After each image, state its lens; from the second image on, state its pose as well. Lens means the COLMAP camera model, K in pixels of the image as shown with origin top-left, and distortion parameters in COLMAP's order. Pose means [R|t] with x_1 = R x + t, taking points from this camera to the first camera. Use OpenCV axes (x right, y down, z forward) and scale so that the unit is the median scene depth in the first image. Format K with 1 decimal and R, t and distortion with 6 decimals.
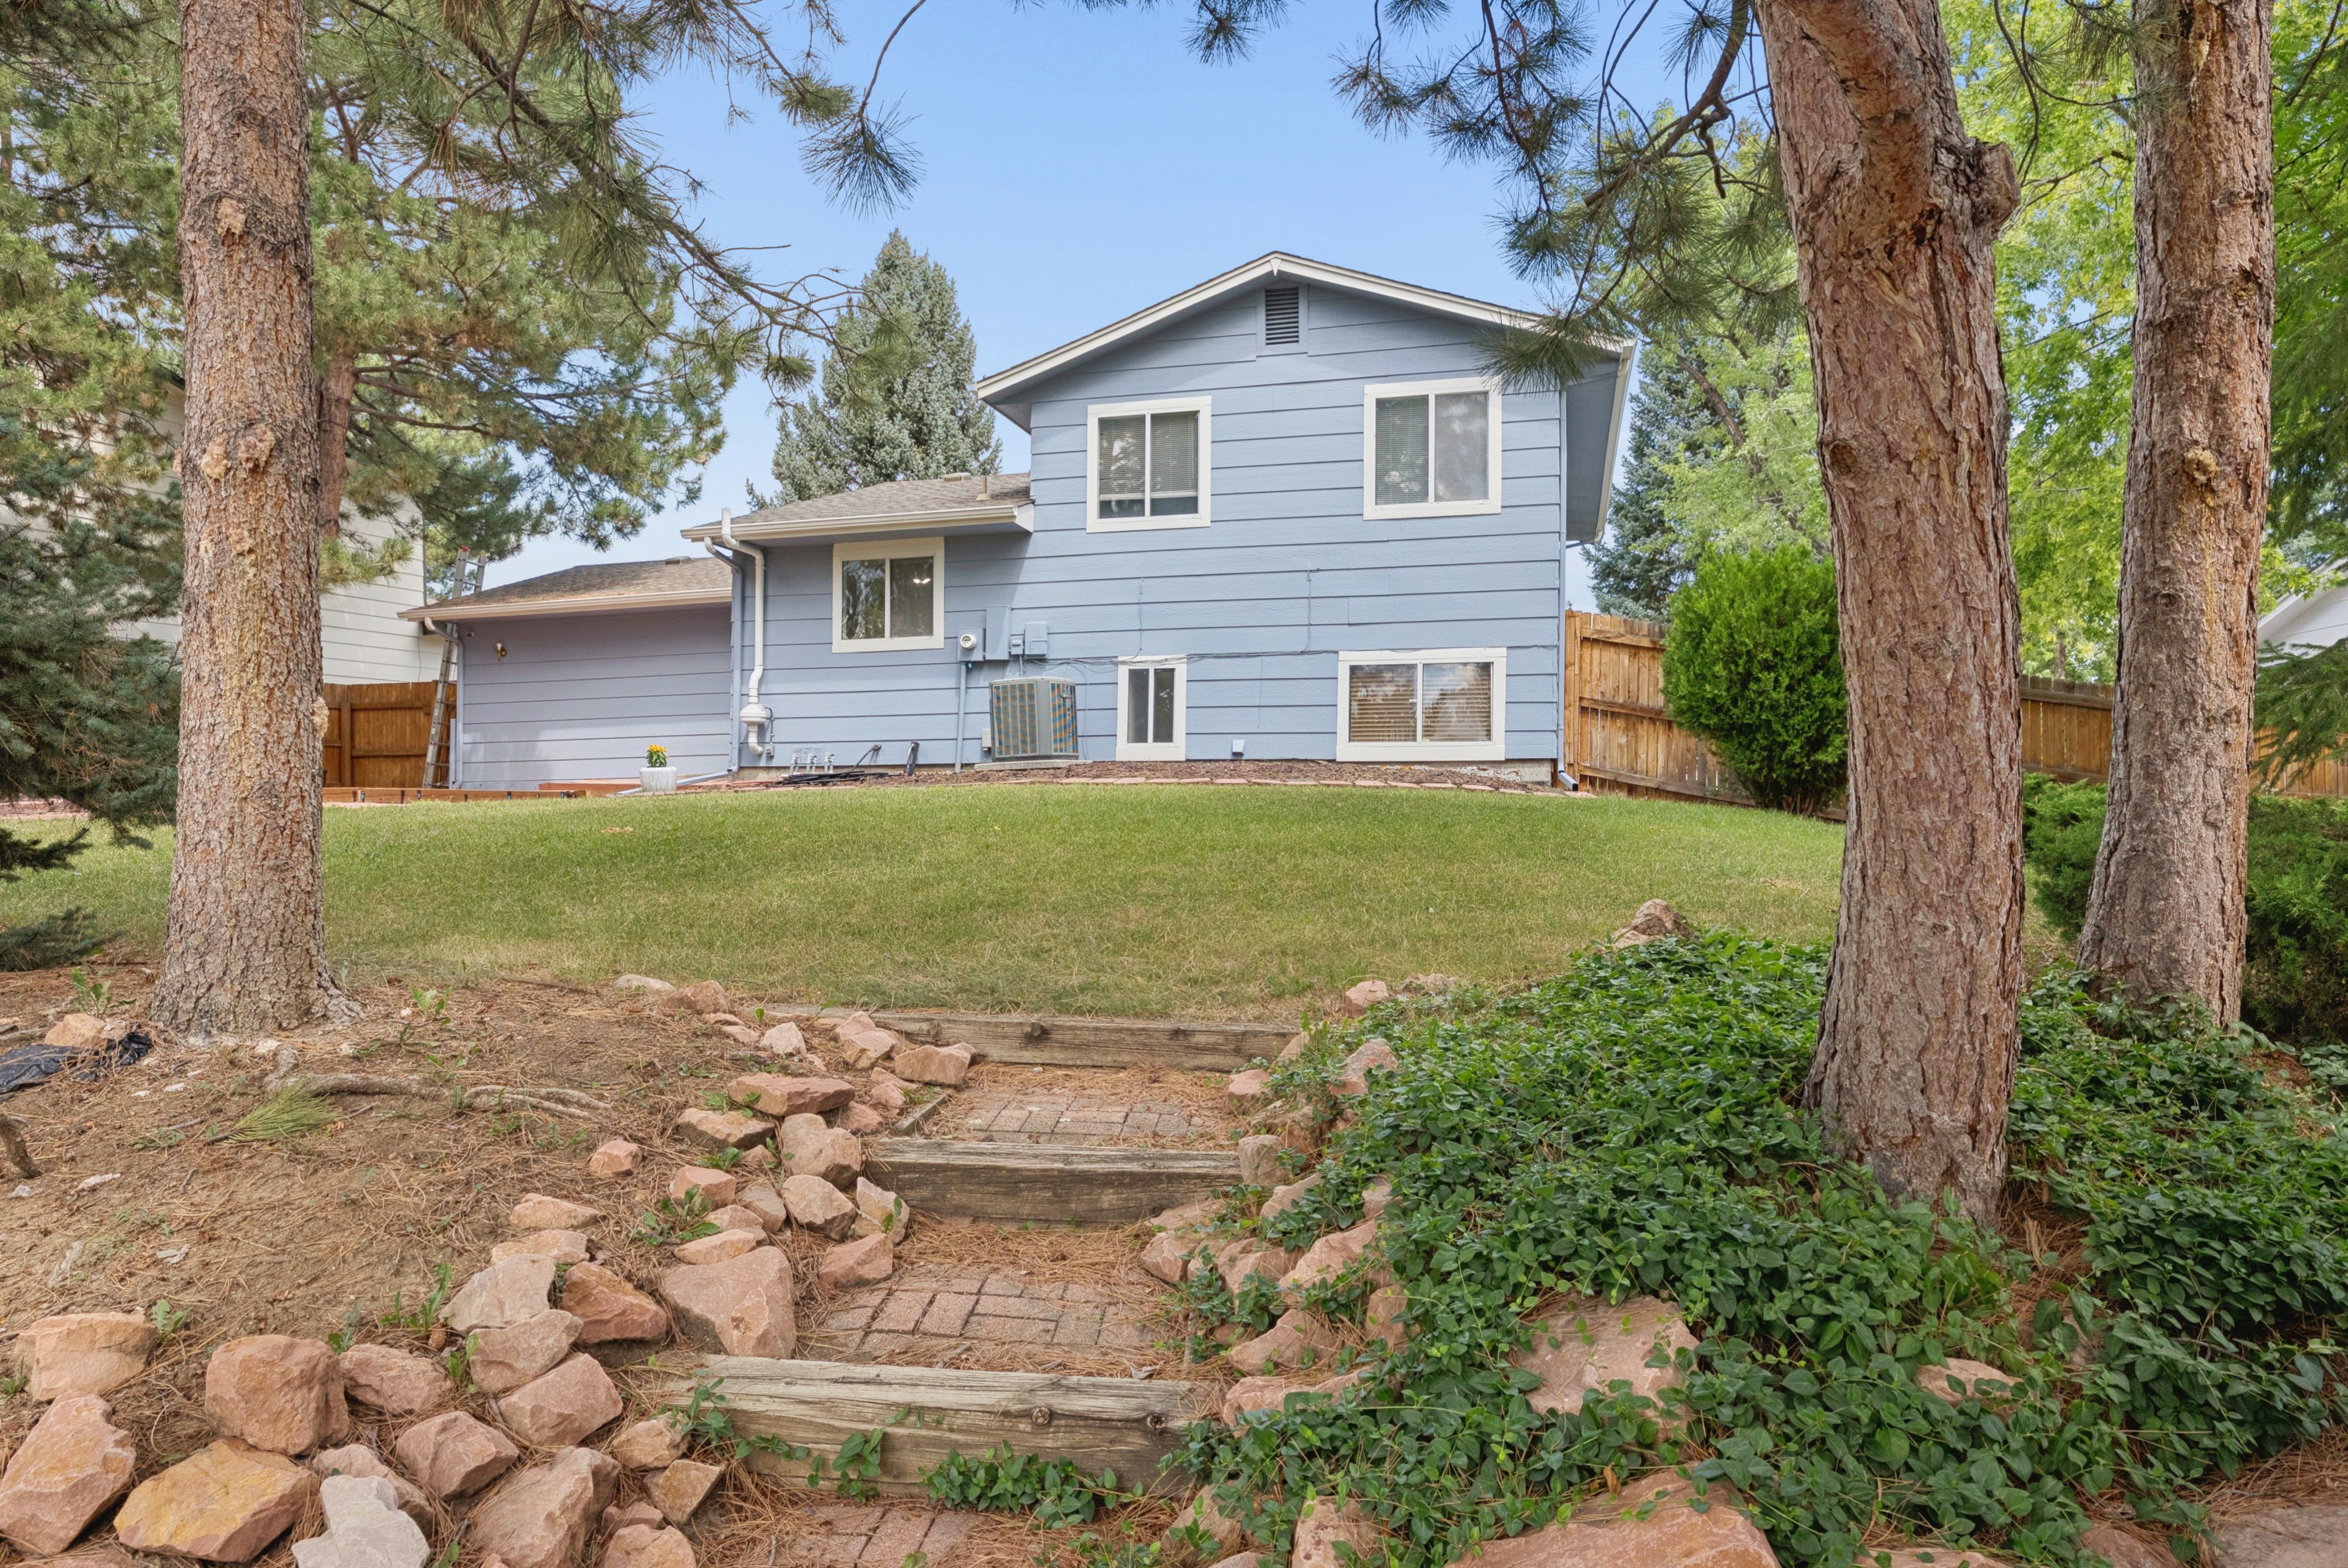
lens RADIAL K [[1375.0, 0, 1200.0], [0, 1375.0, 796.0], [0, 0, 1]] dist [0.006301, 0.001759]
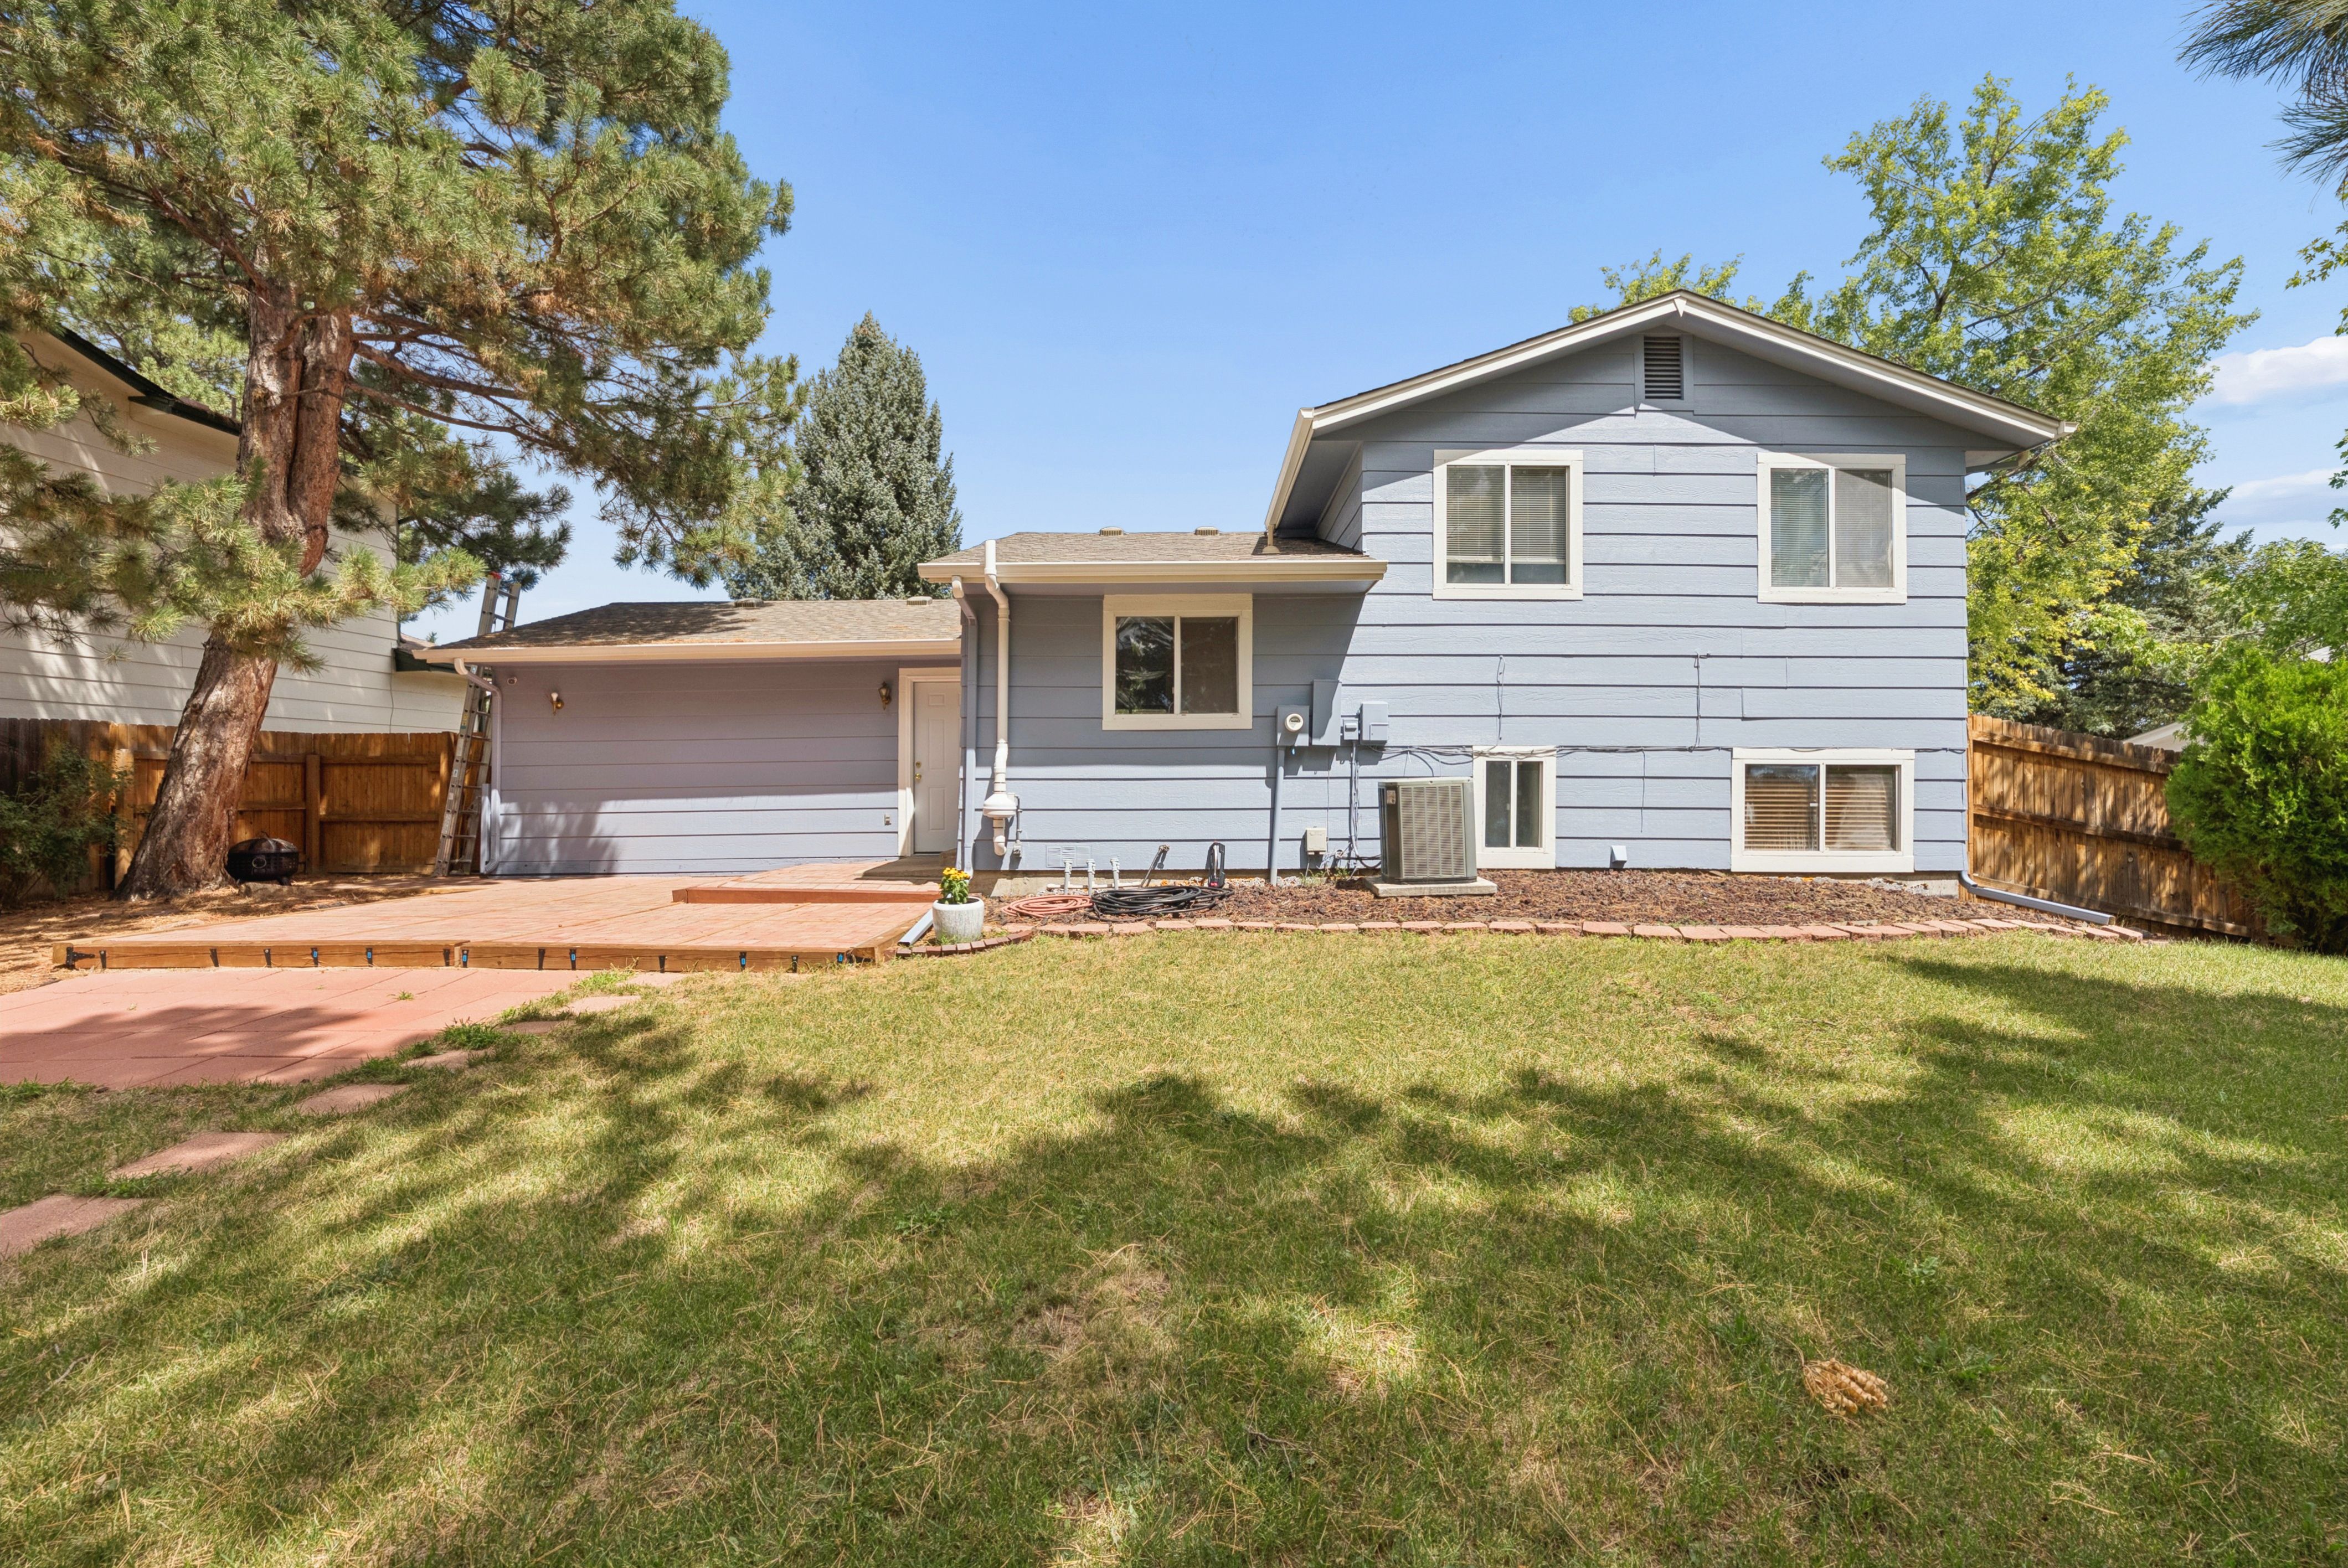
lens RADIAL K [[923.8, 0, 1185.3], [0, 923.8, 784.9], [0, 0, 1]] dist [-0.001049, -0.000901]
pose [[0.965721, 0.002532, 0.259569, -0.385137], [-0.003297, 0.999991, 0.002513, -0.078784], [-0.259560, -0.003282, 0.965721, 0.495833]]
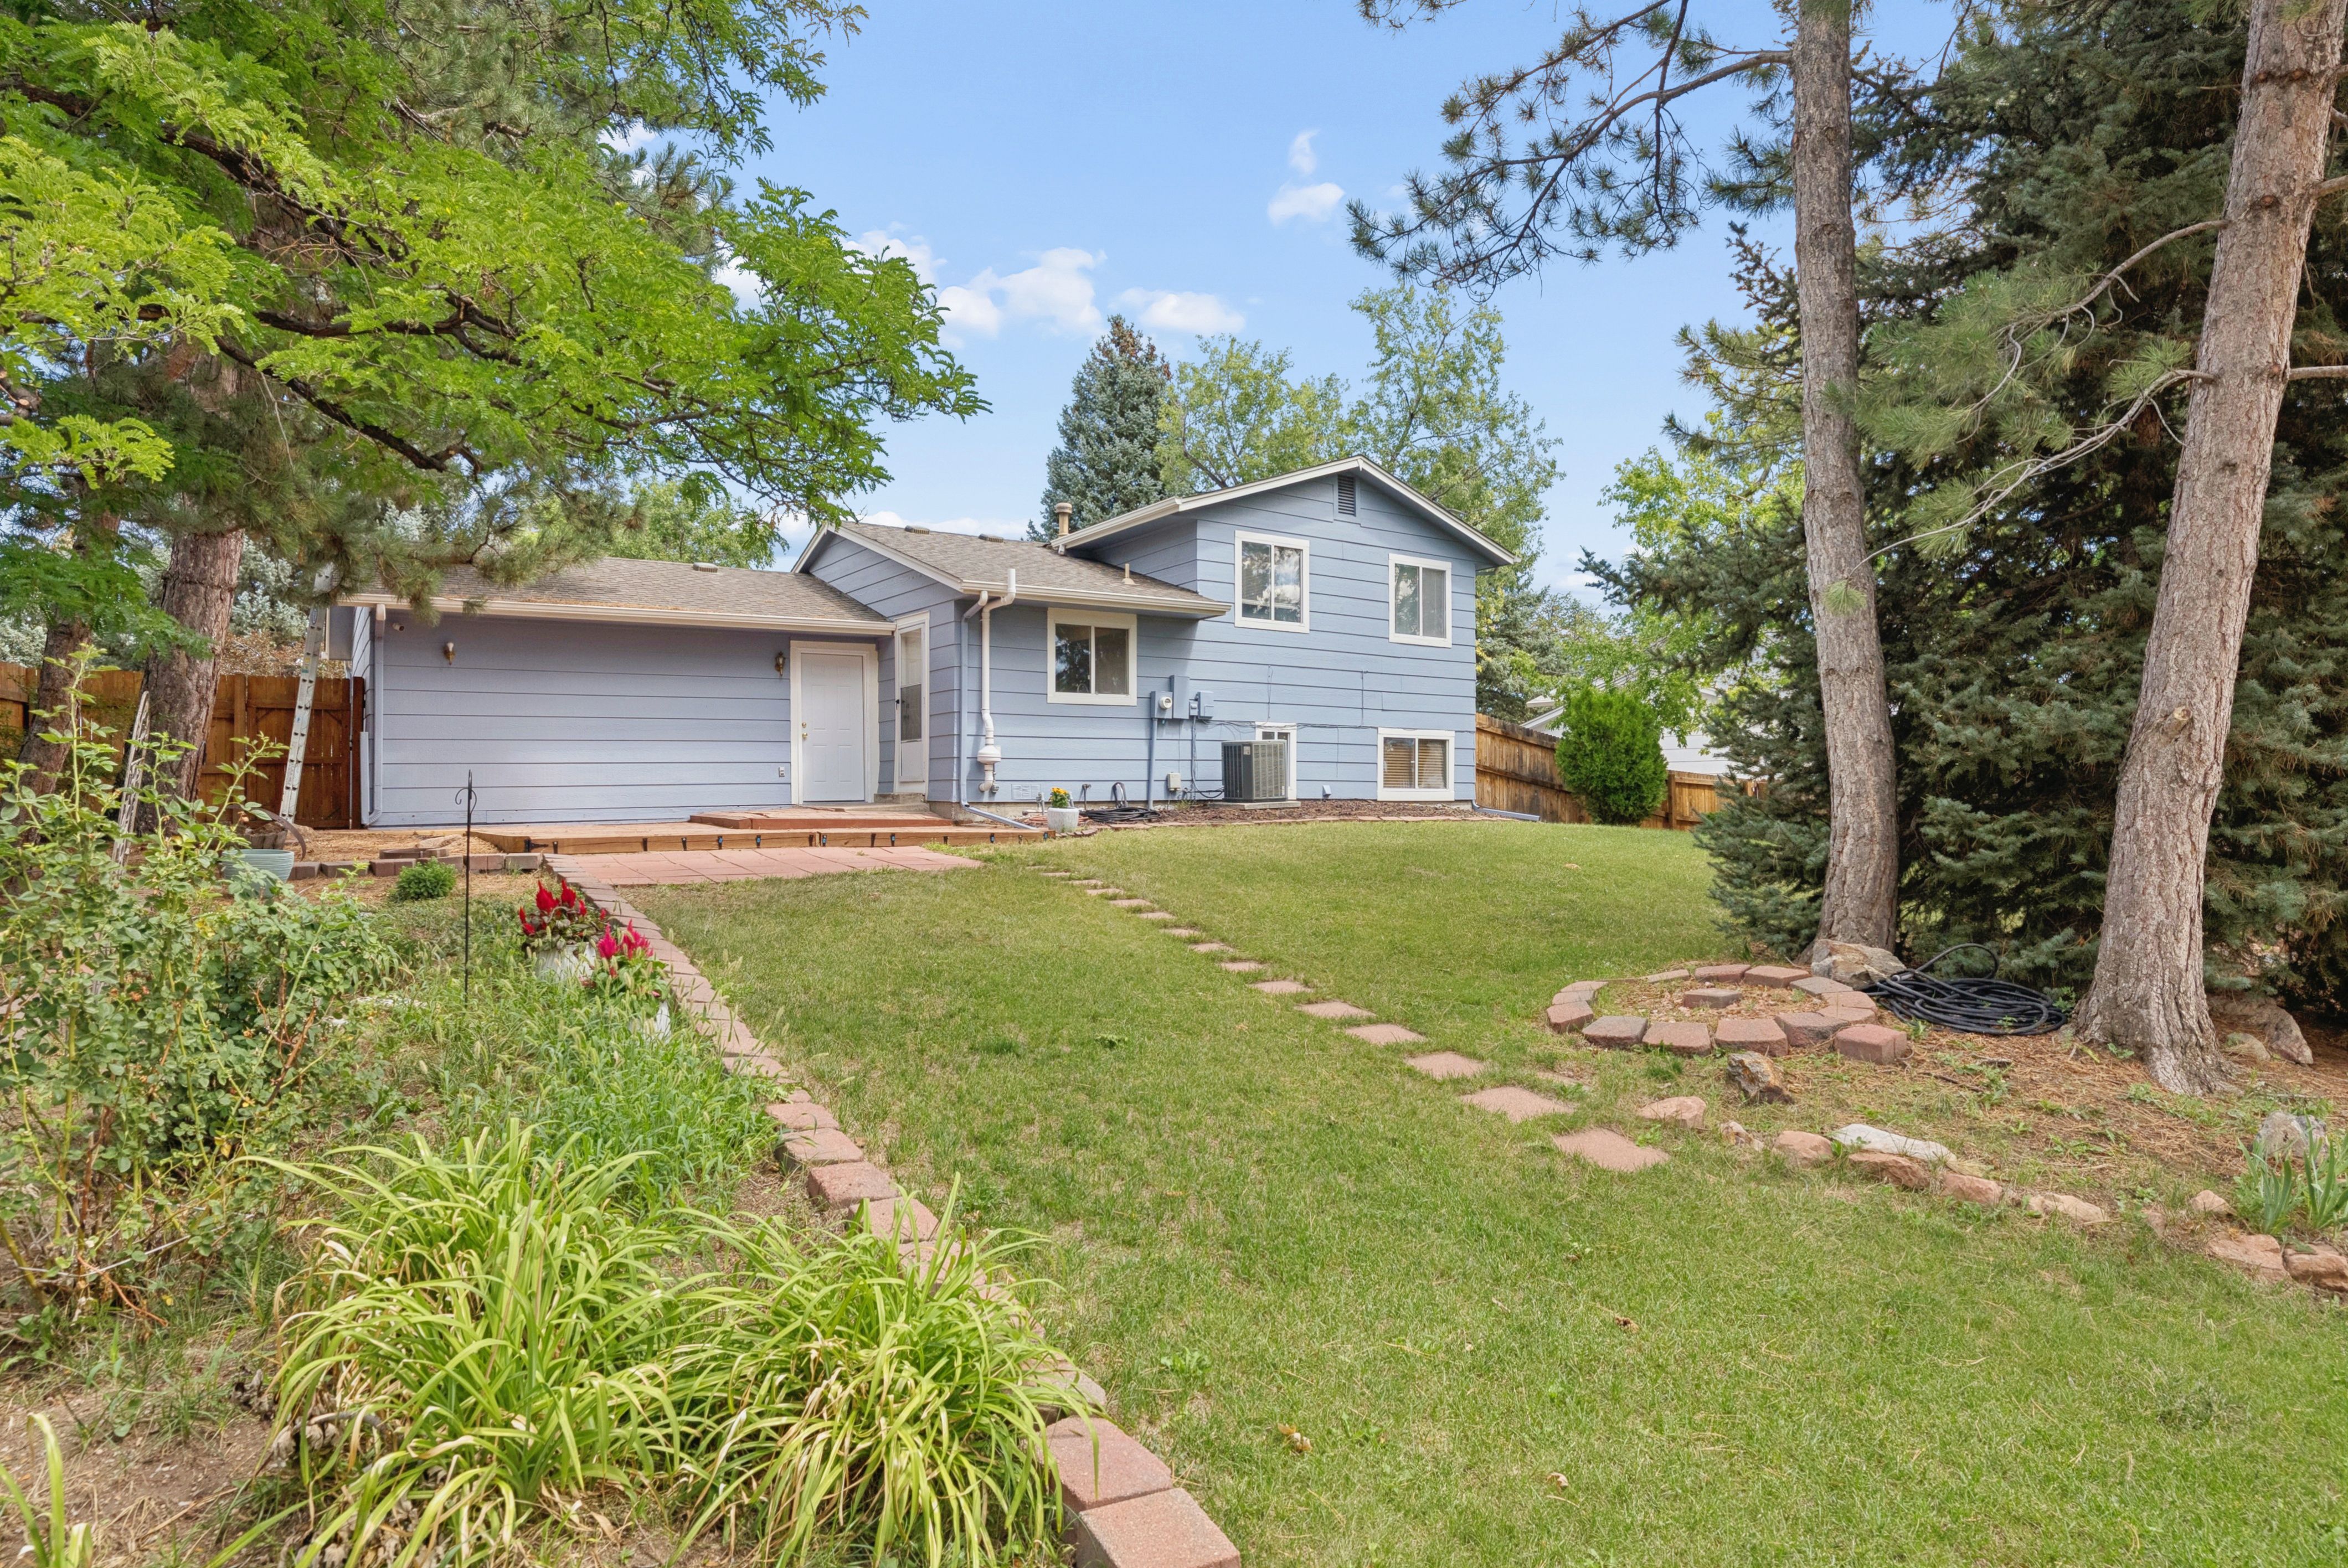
lens RADIAL K [[1323.1, 0, 1157.5], [0, 1323.1, 765.4], [0, 0, 1]] dist [0.004429, -0.001253]
pose [[0.655554, 0.018137, 0.754930, -1.105909], [-0.004054, 0.999782, -0.020499, -0.031945], [-0.755137, 0.010378, 0.655485, 0.228313]]
